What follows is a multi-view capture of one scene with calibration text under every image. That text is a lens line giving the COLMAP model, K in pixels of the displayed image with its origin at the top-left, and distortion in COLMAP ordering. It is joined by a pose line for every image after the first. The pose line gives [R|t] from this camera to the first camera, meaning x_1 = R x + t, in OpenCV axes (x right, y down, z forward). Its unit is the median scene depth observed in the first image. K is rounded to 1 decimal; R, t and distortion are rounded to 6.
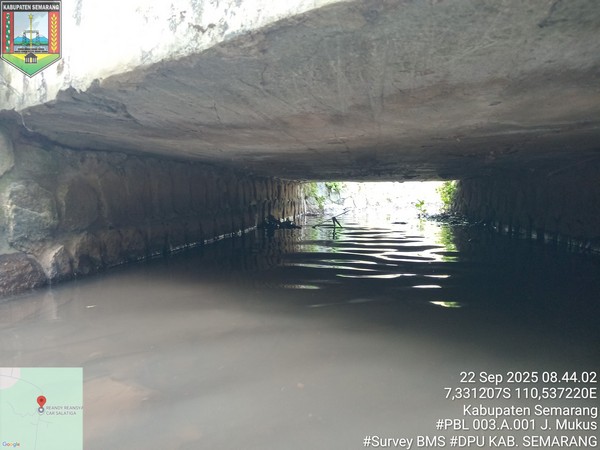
lens RADIAL K [[444.6, 0, 298.8], [0, 444.6, 221.9], [0, 0, 1]] dist [0.012242, -0.038709]
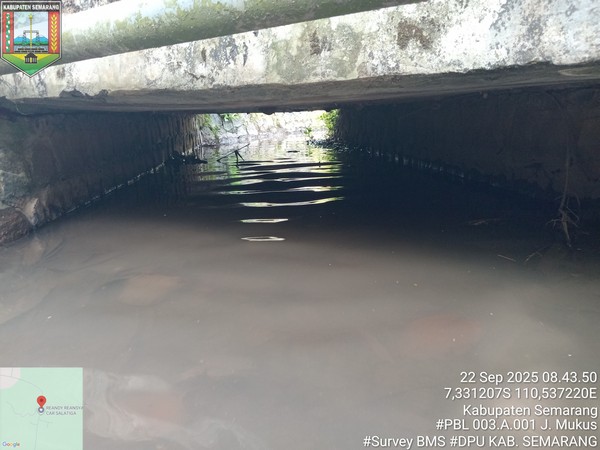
lens RADIAL K [[444.6, 0, 300.0], [0, 444.6, 226.0], [0, 0, 1]] dist [0.012242, -0.038709]
pose [[0.967321, -0.094421, 0.235319, -0.104730], [0.050423, 0.981175, 0.186422, -0.057096], [-0.248492, -0.168465, 0.953872, -0.327759]]
